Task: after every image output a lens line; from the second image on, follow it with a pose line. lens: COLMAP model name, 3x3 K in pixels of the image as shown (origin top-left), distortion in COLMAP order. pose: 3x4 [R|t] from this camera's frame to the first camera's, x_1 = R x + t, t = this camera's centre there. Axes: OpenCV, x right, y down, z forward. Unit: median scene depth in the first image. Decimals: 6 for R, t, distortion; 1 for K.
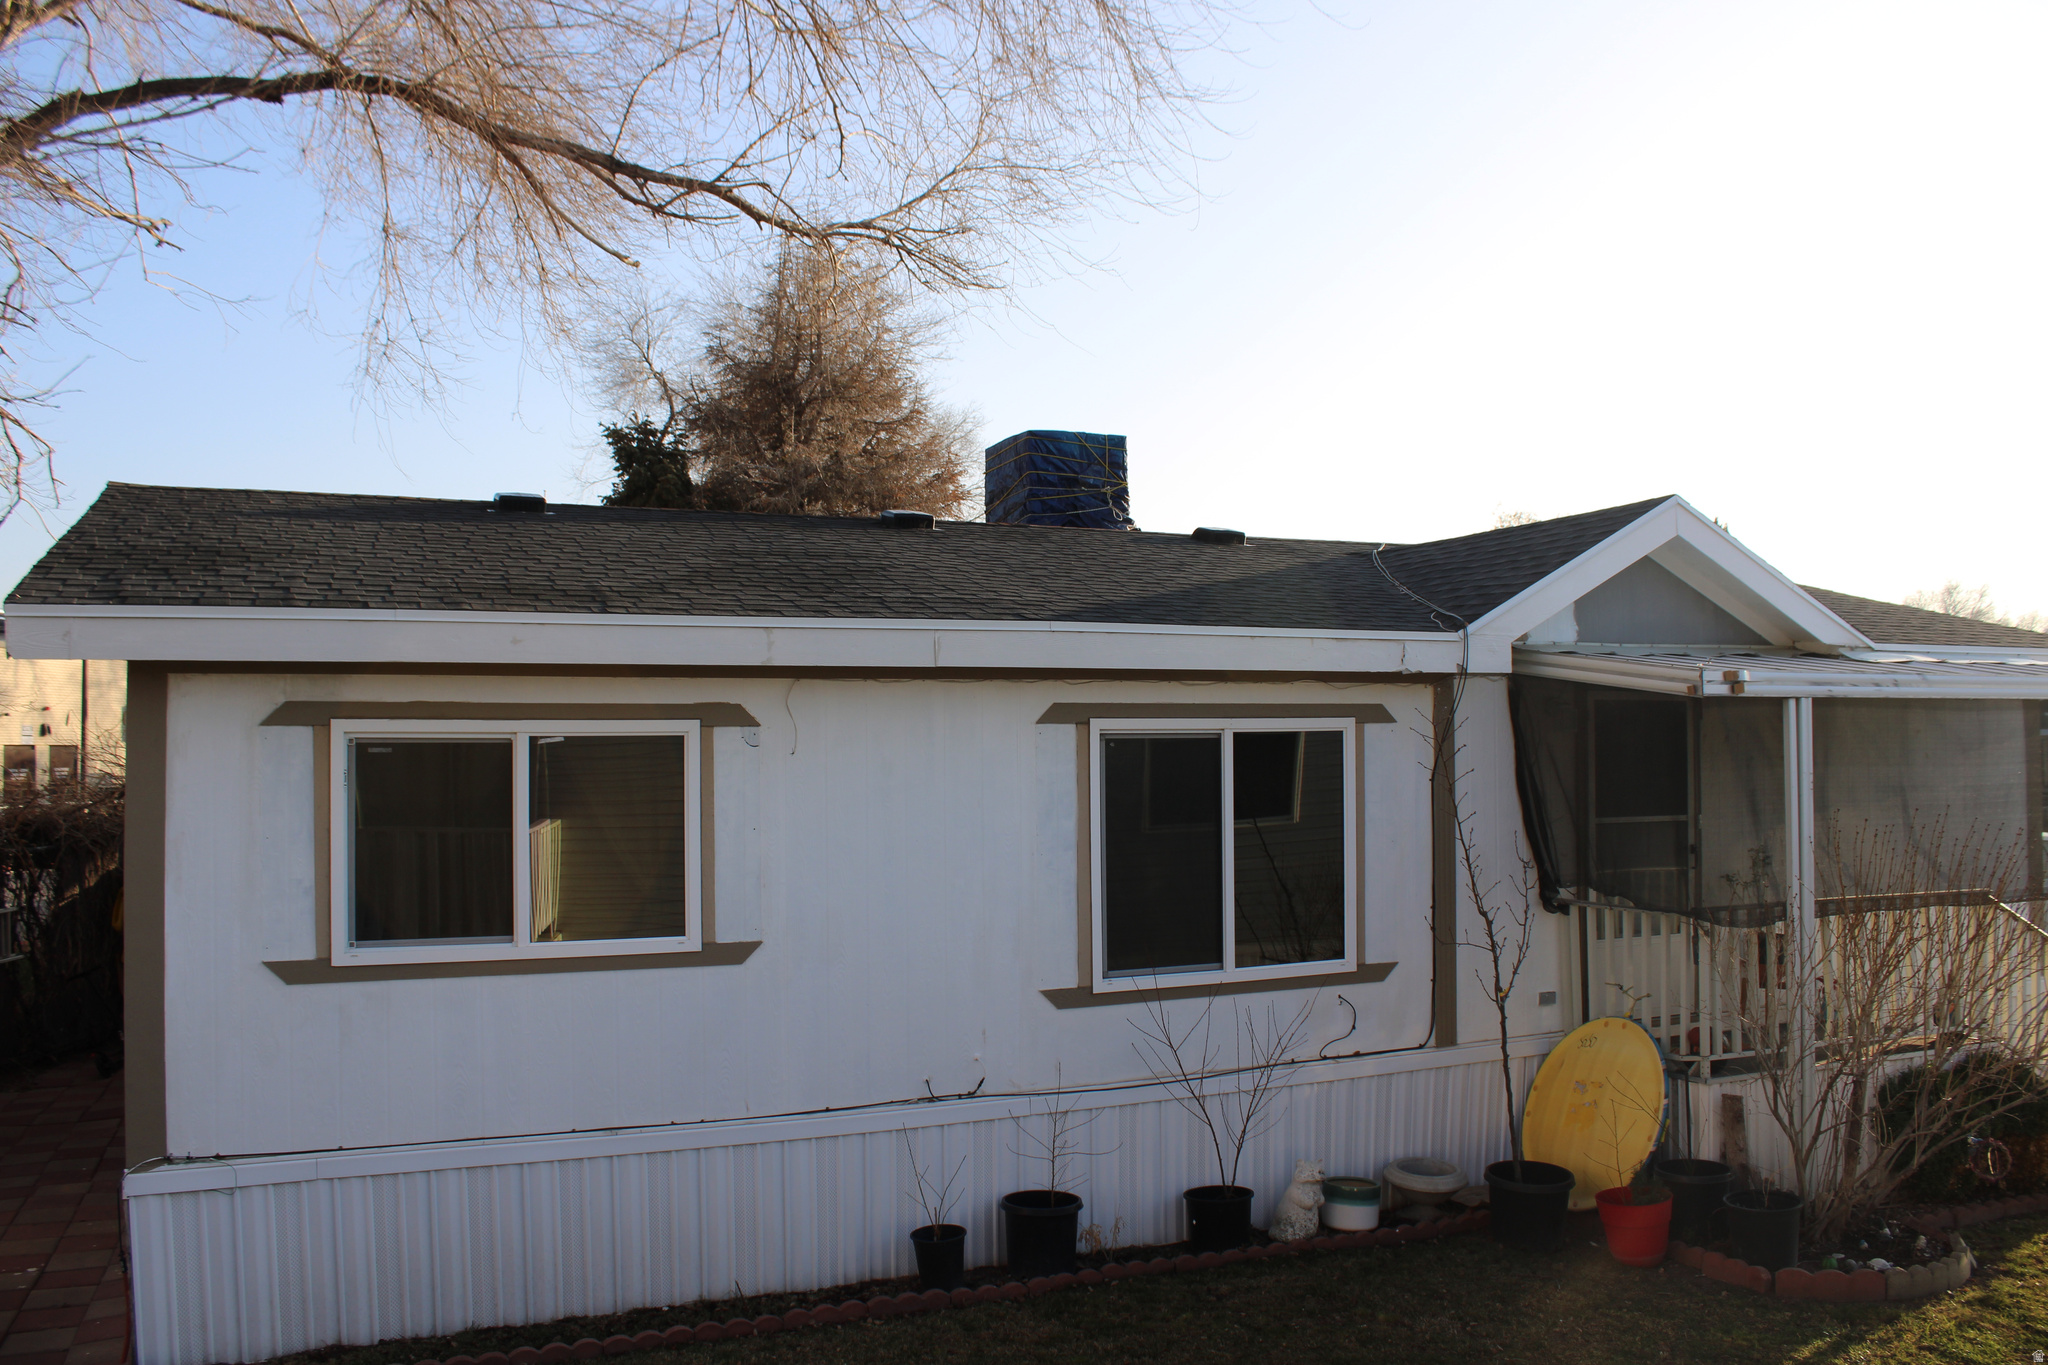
lens RADIAL K [[1726.5, 0, 1024.0], [0, 1726.5, 682.5], [0, 0, 1]] dist [-0.166859, 0.173324]
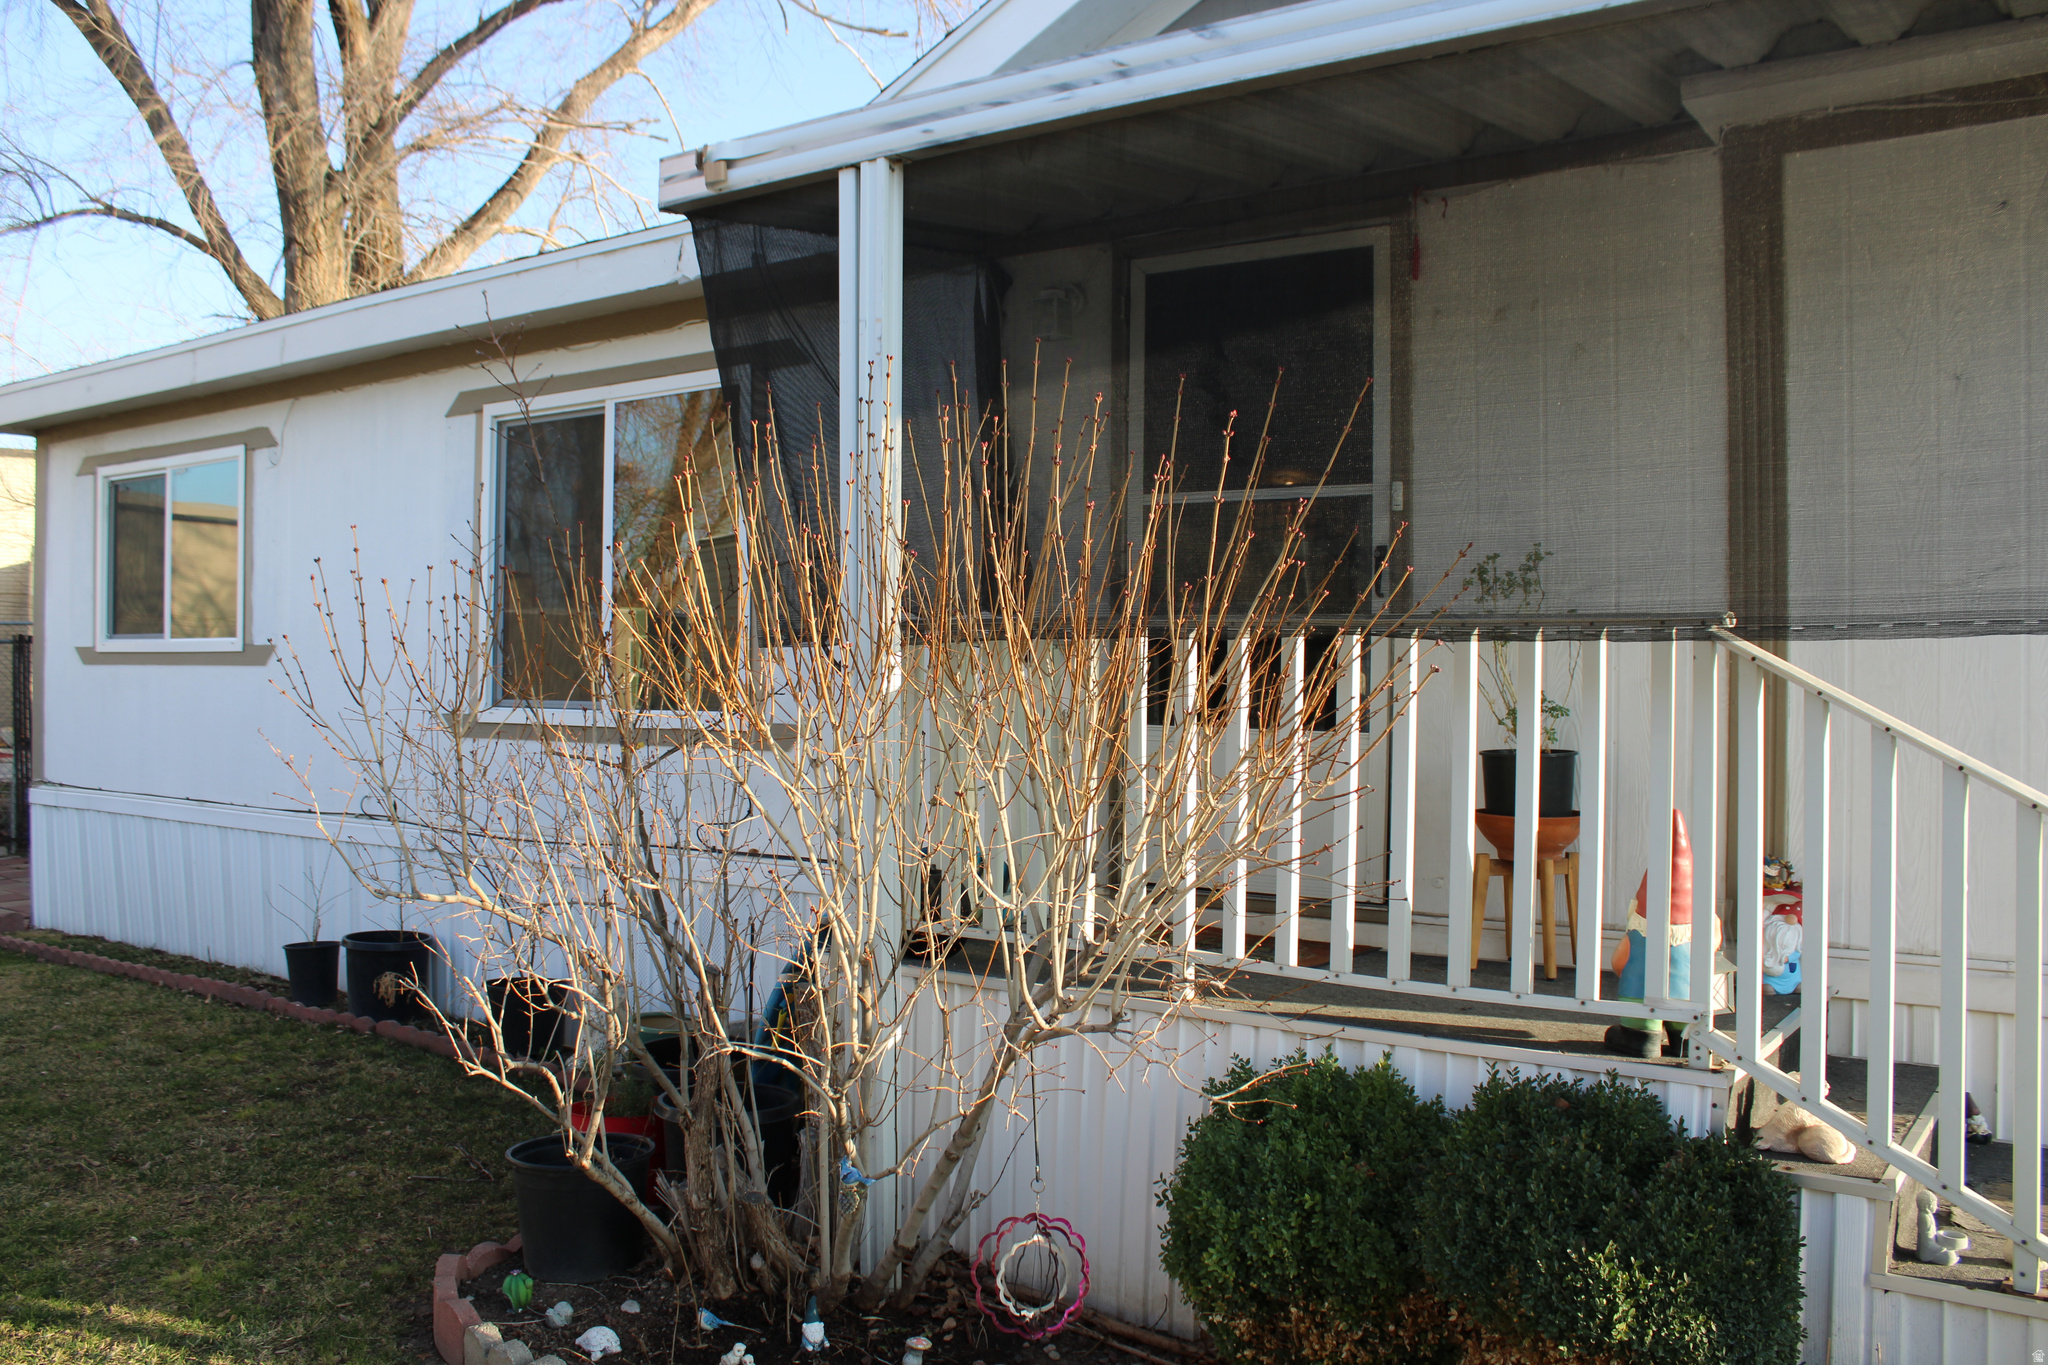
lens RADIAL K [[1726.5, 0, 1024.0], [0, 1726.5, 682.5], [0, 0, 1]] dist [-0.166859, 0.173324]
pose [[0.507821, 0.001833, -0.861461, 0.965511], [0.007386, 0.999952, 0.006481, 0.166052], [0.861431, -0.009654, 0.507783, 0.841302]]
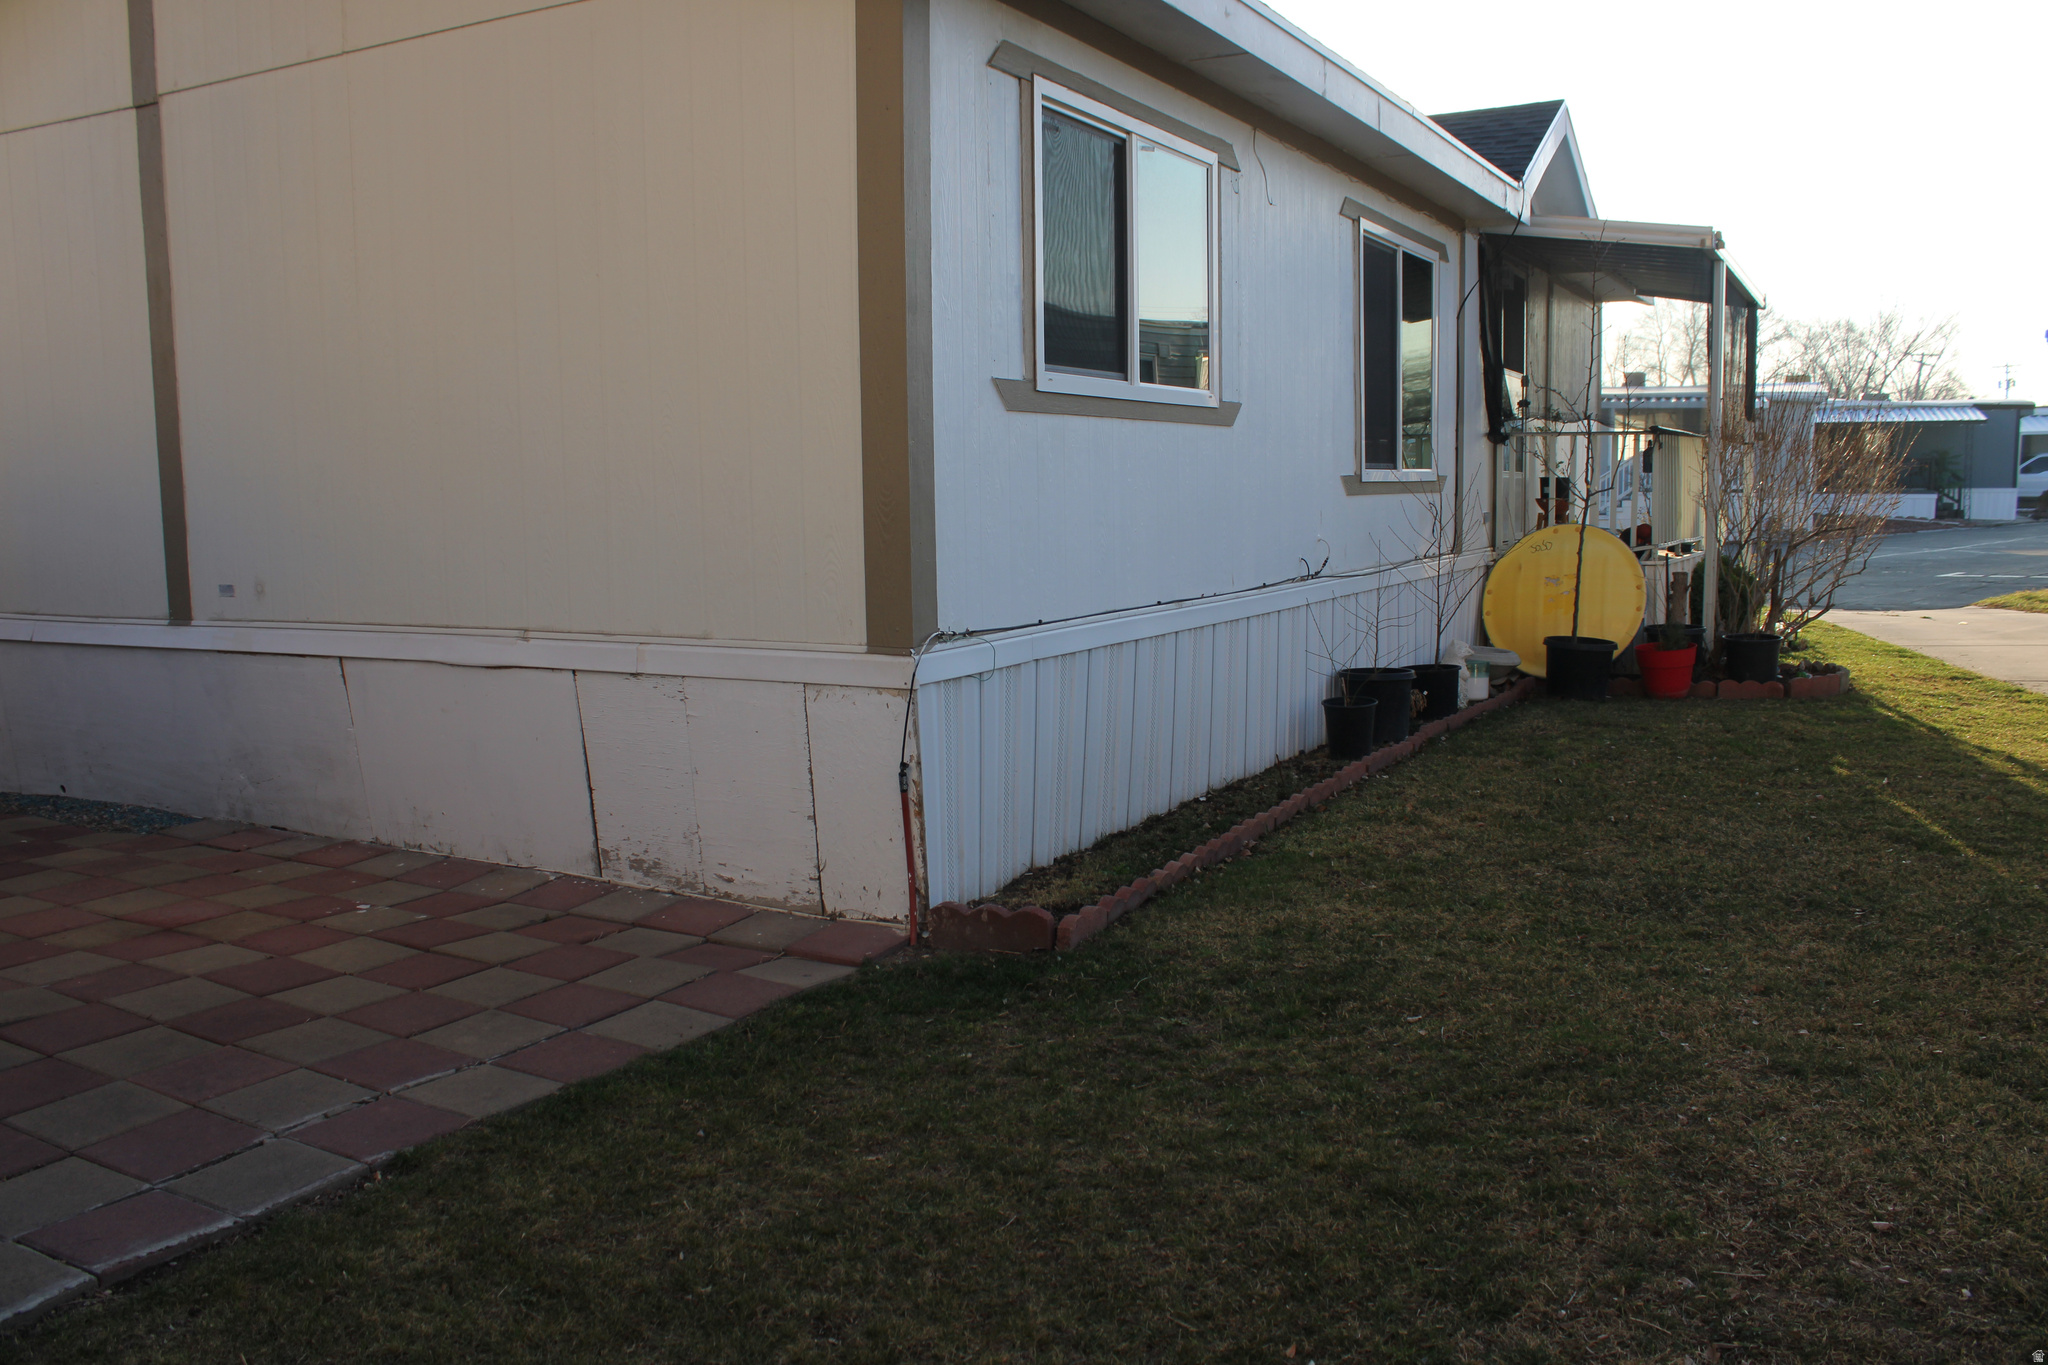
lens RADIAL K [[1726.5, 0, 1024.0], [0, 1726.5, 682.5], [0, 0, 1]] dist [-0.166859, 0.173324]
pose [[0.778918, -0.065012, 0.623748, -0.807509], [-0.034199, 0.988729, 0.145759, 0.163047], [-0.626193, -0.134866, 0.767915, 0.323831]]
